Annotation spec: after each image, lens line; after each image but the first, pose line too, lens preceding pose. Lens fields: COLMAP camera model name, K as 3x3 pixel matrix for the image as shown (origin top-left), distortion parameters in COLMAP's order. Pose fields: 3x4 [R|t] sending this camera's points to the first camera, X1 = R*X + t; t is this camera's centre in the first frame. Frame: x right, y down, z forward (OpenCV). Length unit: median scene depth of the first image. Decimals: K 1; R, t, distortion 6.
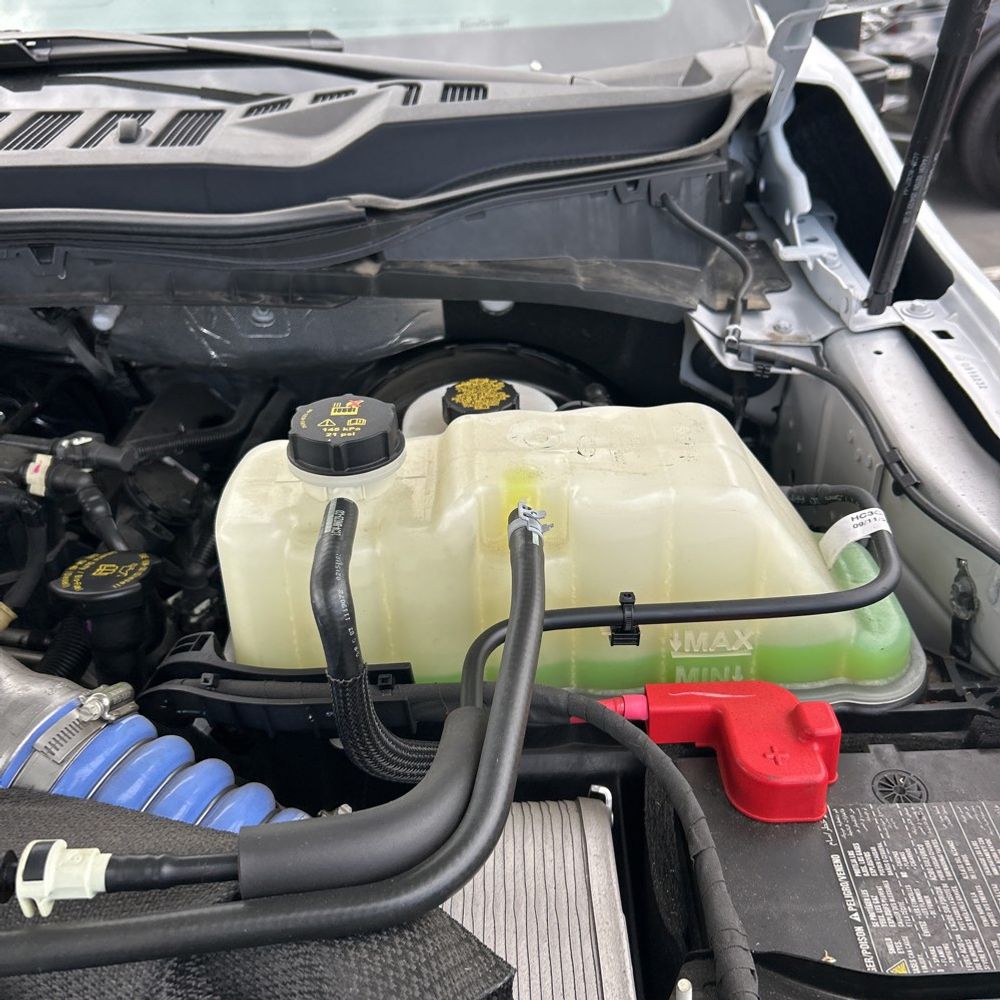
lens RADIAL K [[1007.9, 0, 488.9], [0, 1007.9, 502.5], [0, 0, 1]] dist [0.034708, -0.019019]
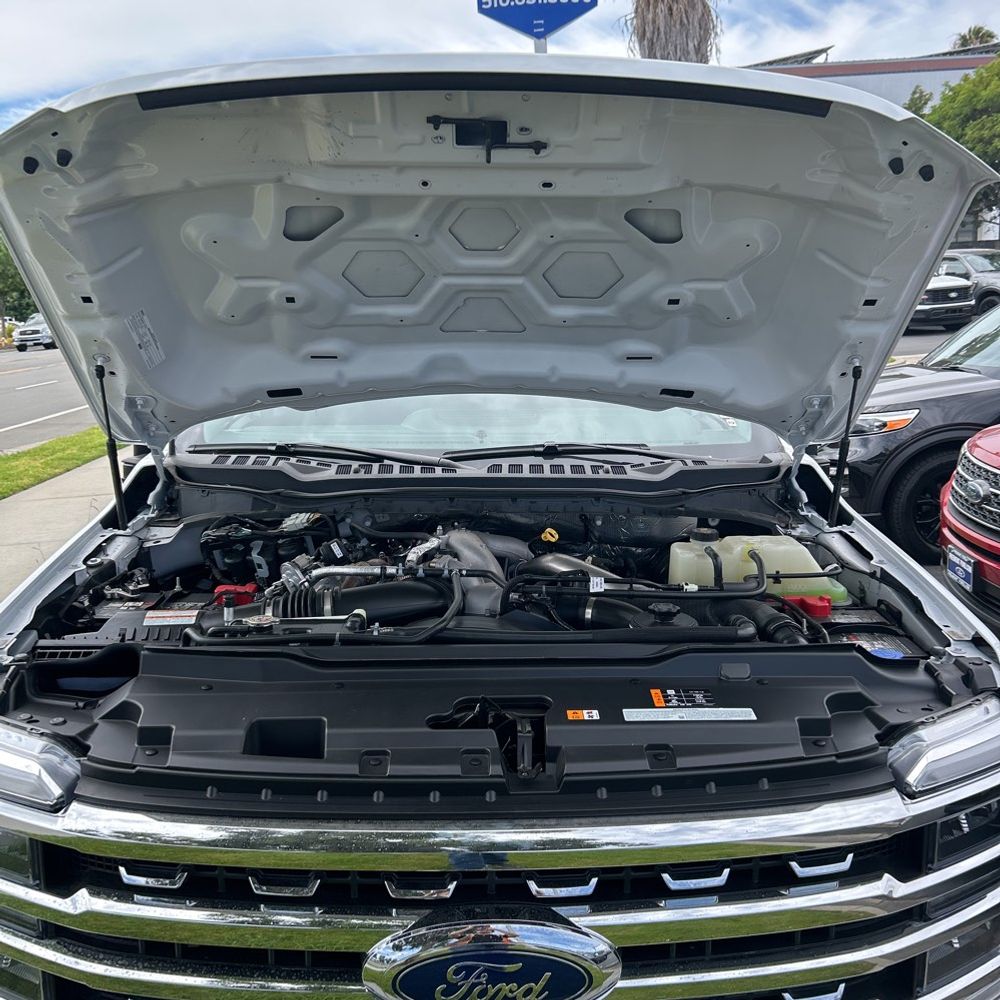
lens RADIAL K [[1007.9, 0, 488.9], [0, 1007.9, 502.5], [0, 0, 1]] dist [0.034708, -0.019019]
pose [[0.999468, 0.028831, 0.015243, -0.752126], [-0.021485, 0.933732, -0.357329, 0.896722], [-0.024535, 0.356811, 0.933854, -1.988229]]
